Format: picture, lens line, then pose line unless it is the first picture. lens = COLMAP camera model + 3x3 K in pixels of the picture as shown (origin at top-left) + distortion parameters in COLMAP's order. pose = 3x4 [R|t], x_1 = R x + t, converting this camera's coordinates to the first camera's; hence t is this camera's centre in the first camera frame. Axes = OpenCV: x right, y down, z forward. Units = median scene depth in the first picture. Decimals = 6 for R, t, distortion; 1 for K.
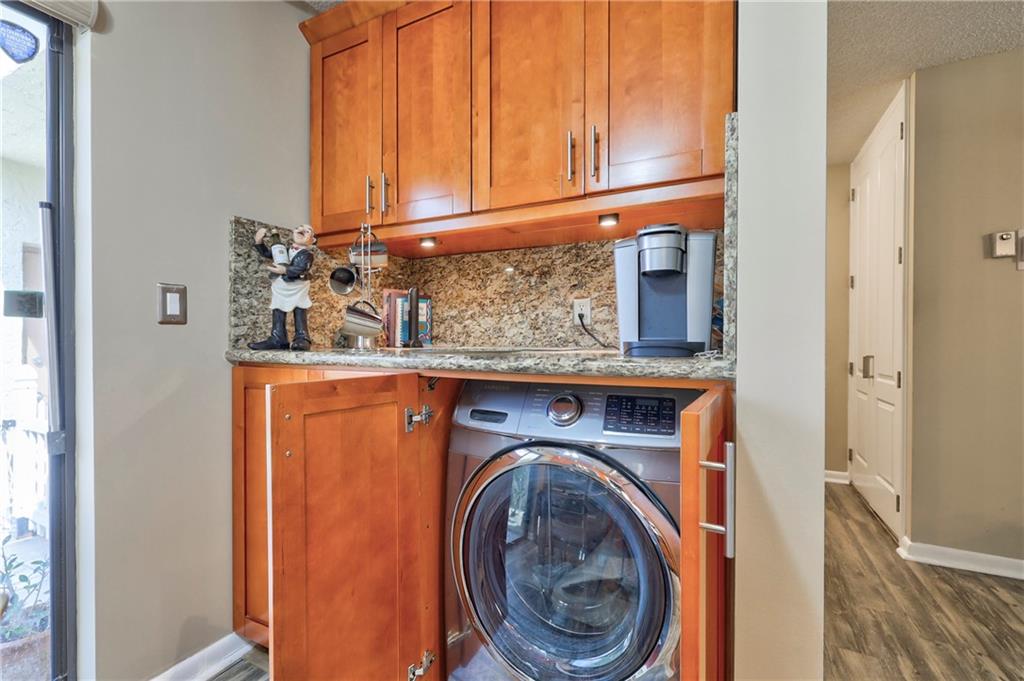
lens RADIAL K [[447.2, 0, 507.5], [0, 447.2, 345.1], [0, 0, 1]] dist [0.008934, -0.003085]
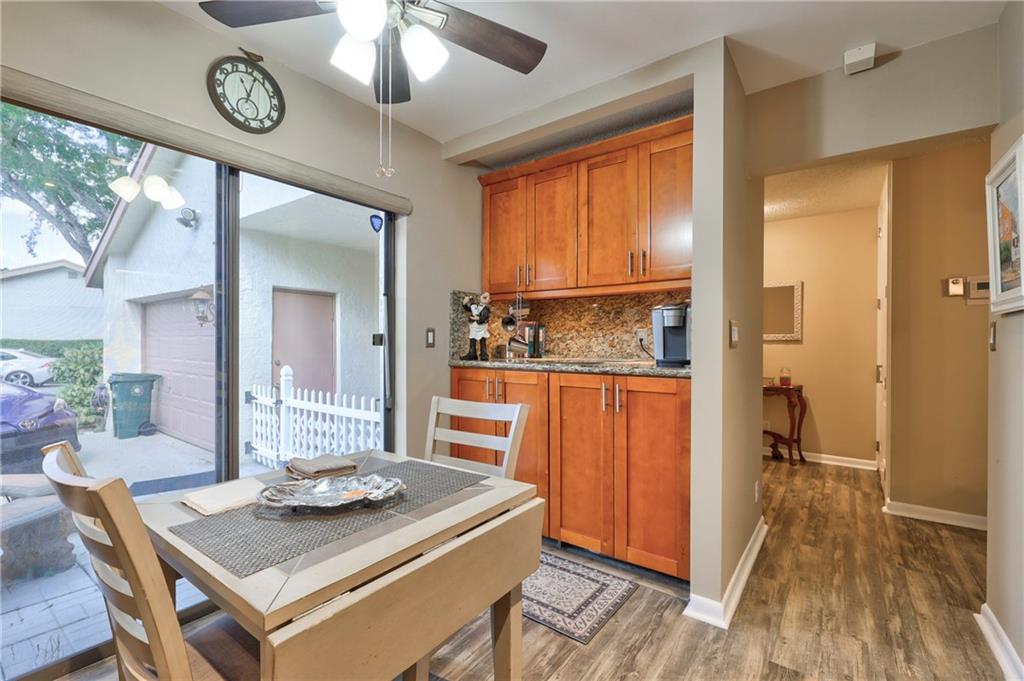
lens RADIAL K [[447.2, 0, 520.4], [0, 447.2, 343.6], [0, 0, 1]] dist [0.008934, -0.003085]
pose [[0.989483, 0.003070, -0.144617, -0.041522], [-0.004521, 0.999943, -0.009707, -0.039980], [0.144579, 0.010259, 0.989440, -0.814546]]
